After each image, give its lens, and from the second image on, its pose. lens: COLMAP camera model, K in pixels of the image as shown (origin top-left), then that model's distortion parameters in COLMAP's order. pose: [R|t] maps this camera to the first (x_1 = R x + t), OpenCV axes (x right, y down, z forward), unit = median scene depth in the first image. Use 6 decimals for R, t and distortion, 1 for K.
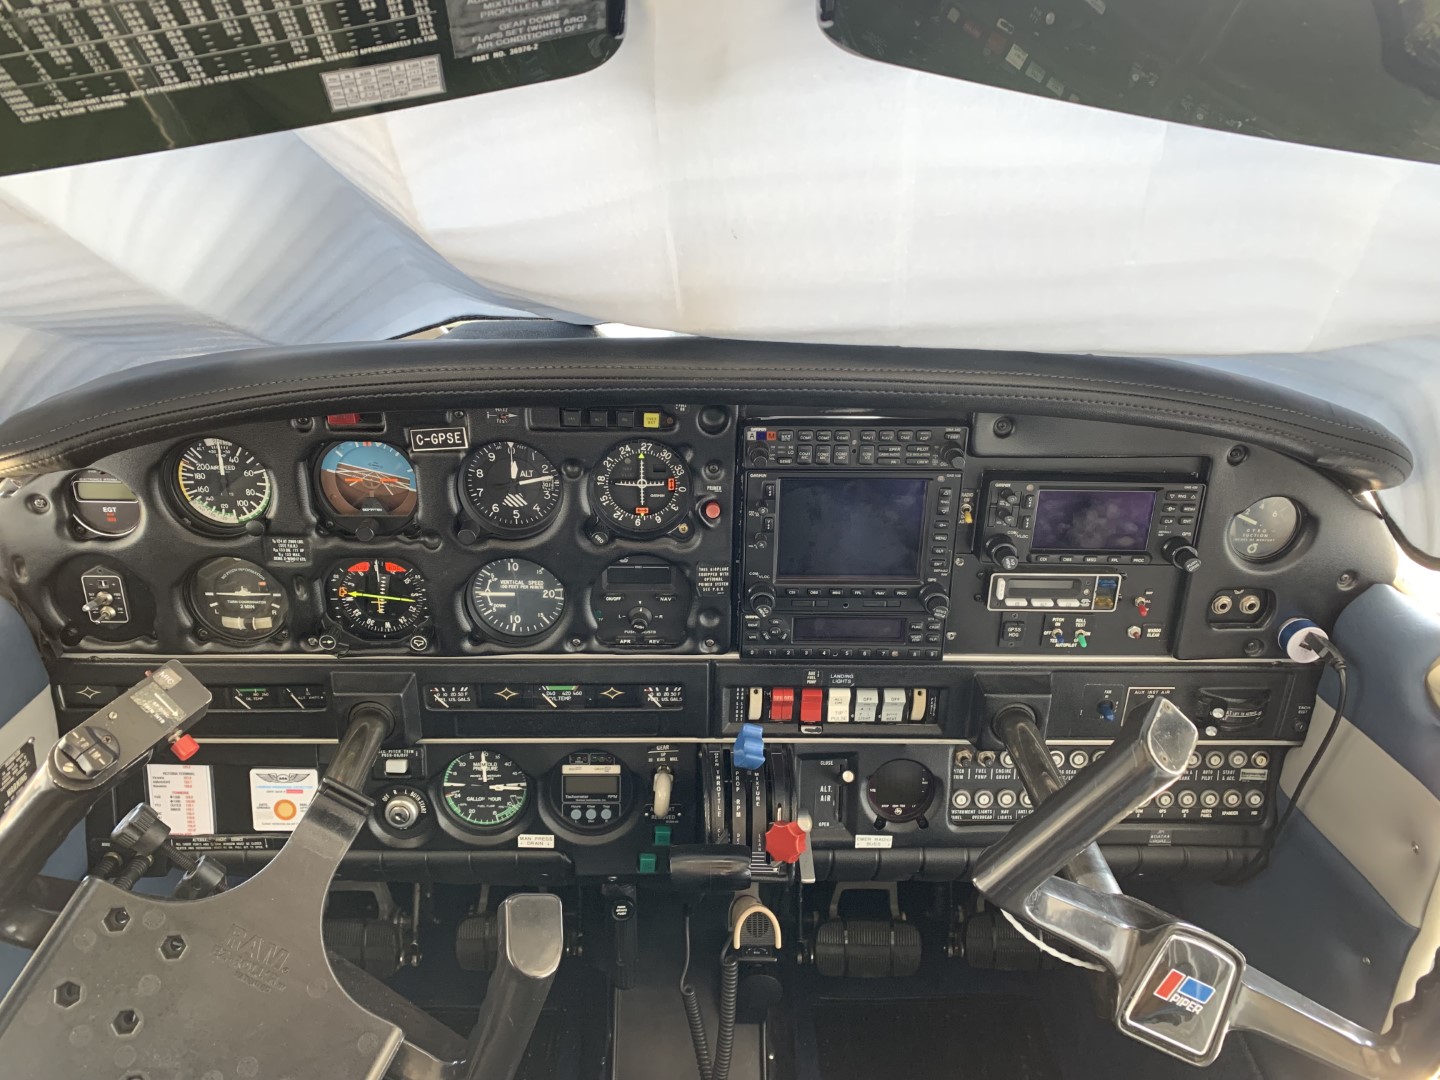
lens RADIAL K [[1071.5, 0, 719.4], [0, 1071.5, 500.9], [0, 0, 1]] dist [0.097771, -0.171071]
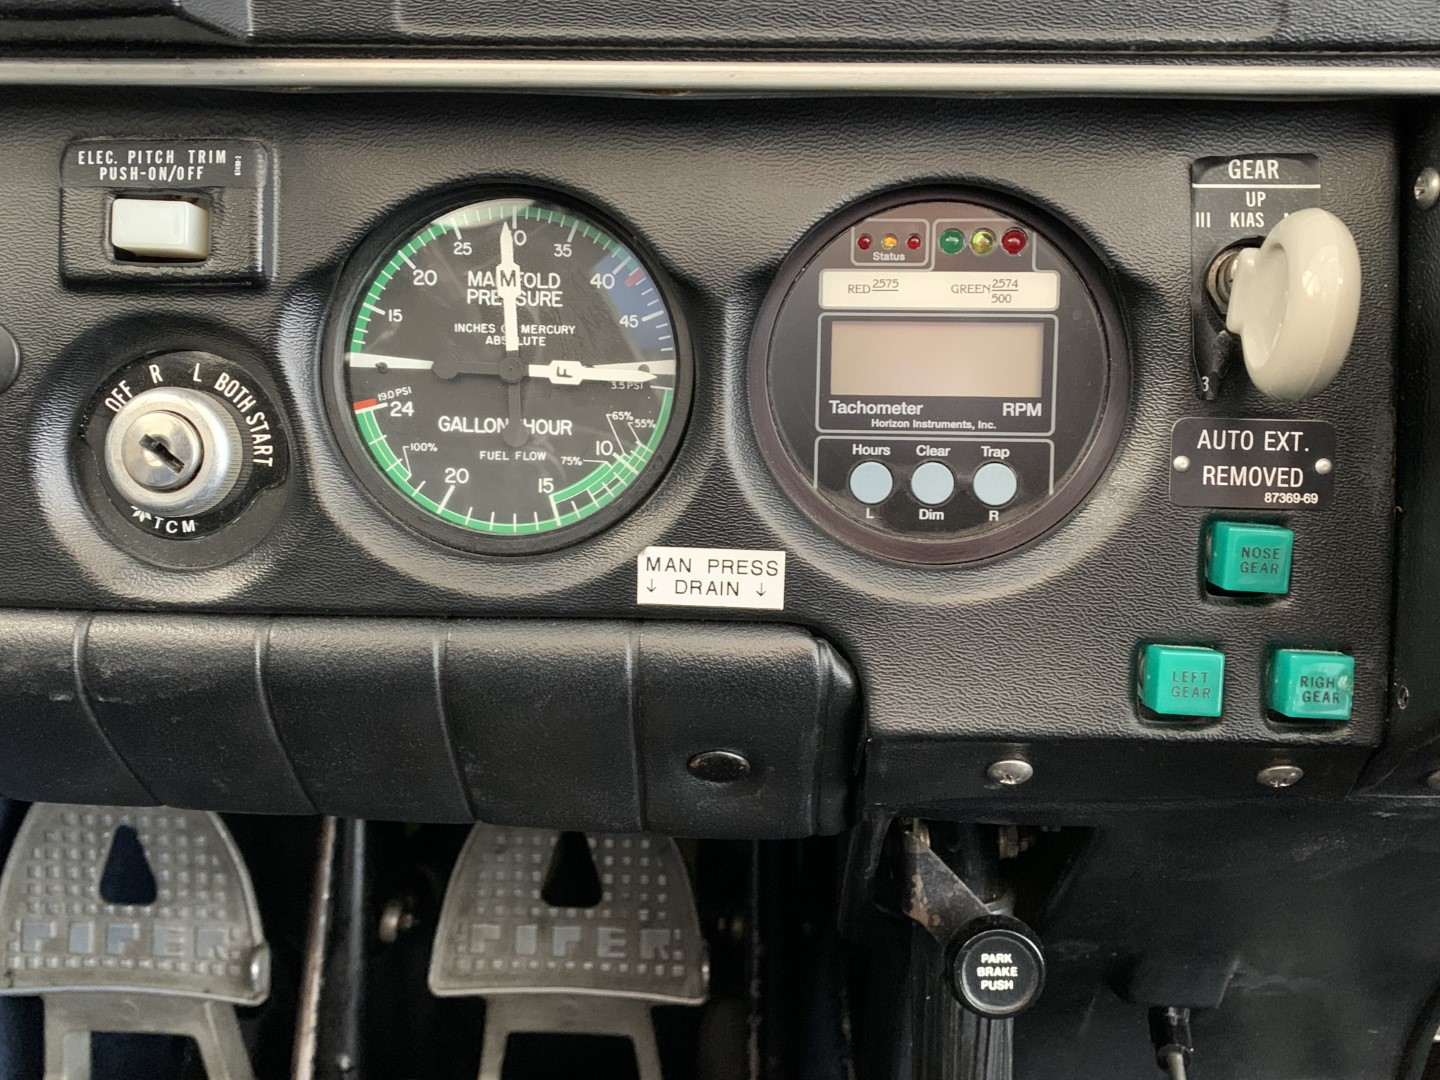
lens RADIAL K [[1422.6, 0, 719.1], [0, 1422.6, 508.3], [0, 0, 1]] dist [0.130340, -0.348546]
pose [[0.997861, 0.003403, -0.065288, -0.159833], [-0.013415, 0.988051, -0.153541, 0.378469], [0.063985, 0.154089, 0.985983, 0.742330]]
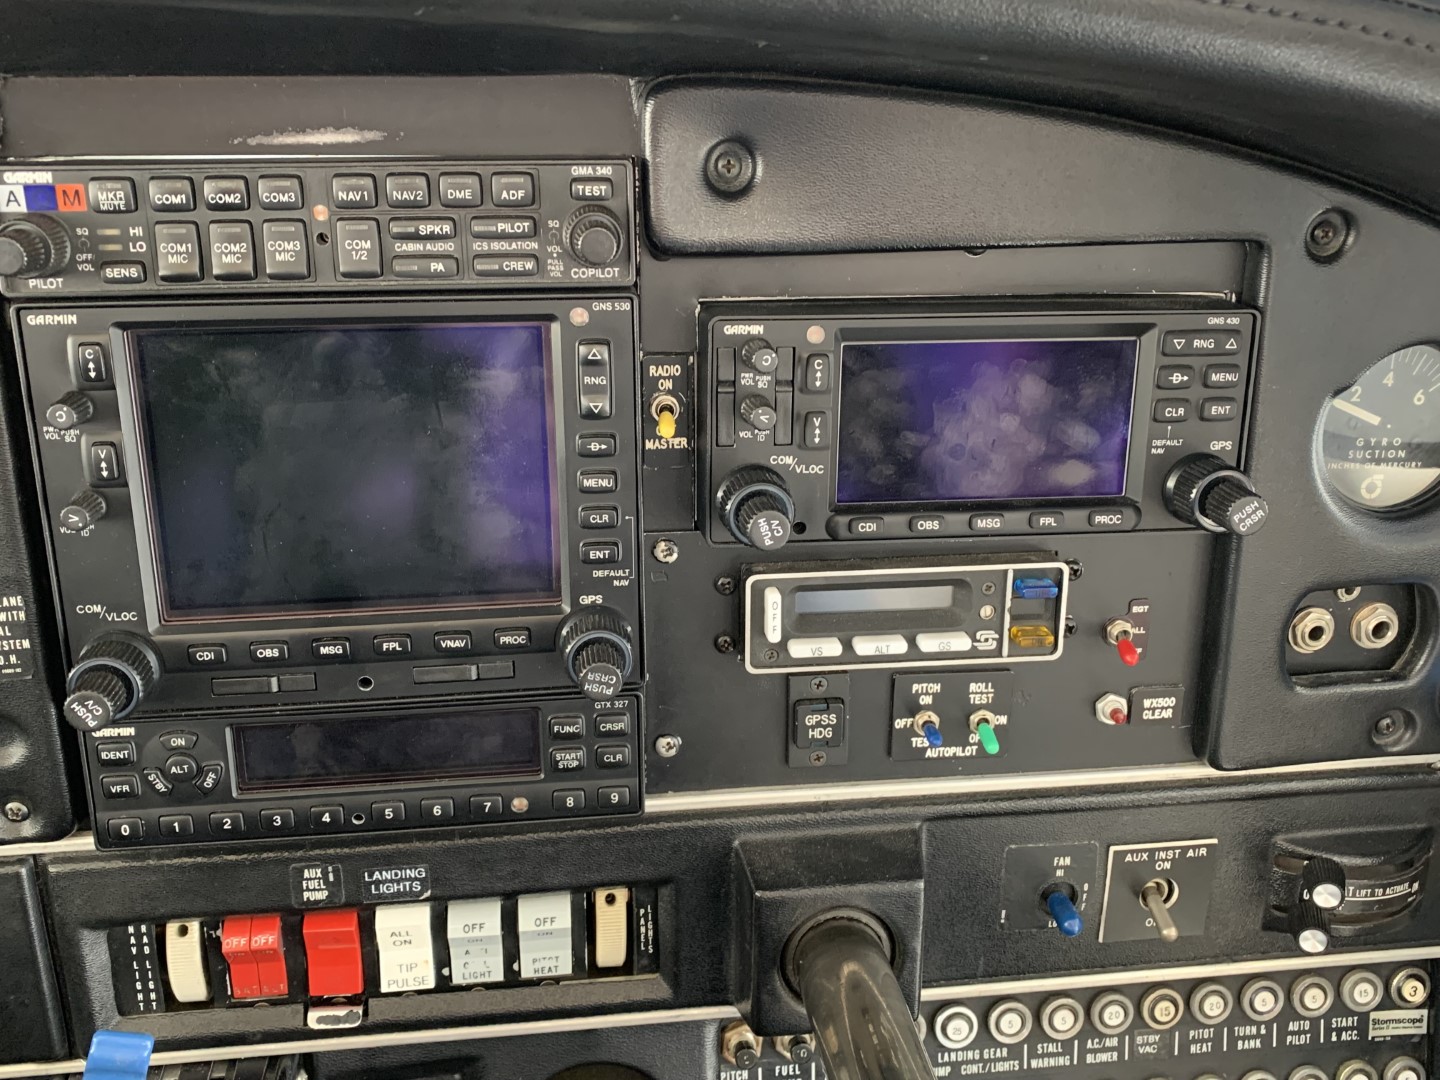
lens RADIAL K [[1345.3, 0, 719.7], [0, 1345.3, 508.1], [0, 0, 1]] dist [0.093398, -0.191770]
pose [[0.994760, -0.048077, 0.090232, 0.196156], [0.054791, 0.995791, -0.073475, 0.076234], [-0.086320, 0.078034, 0.993207, 0.506952]]
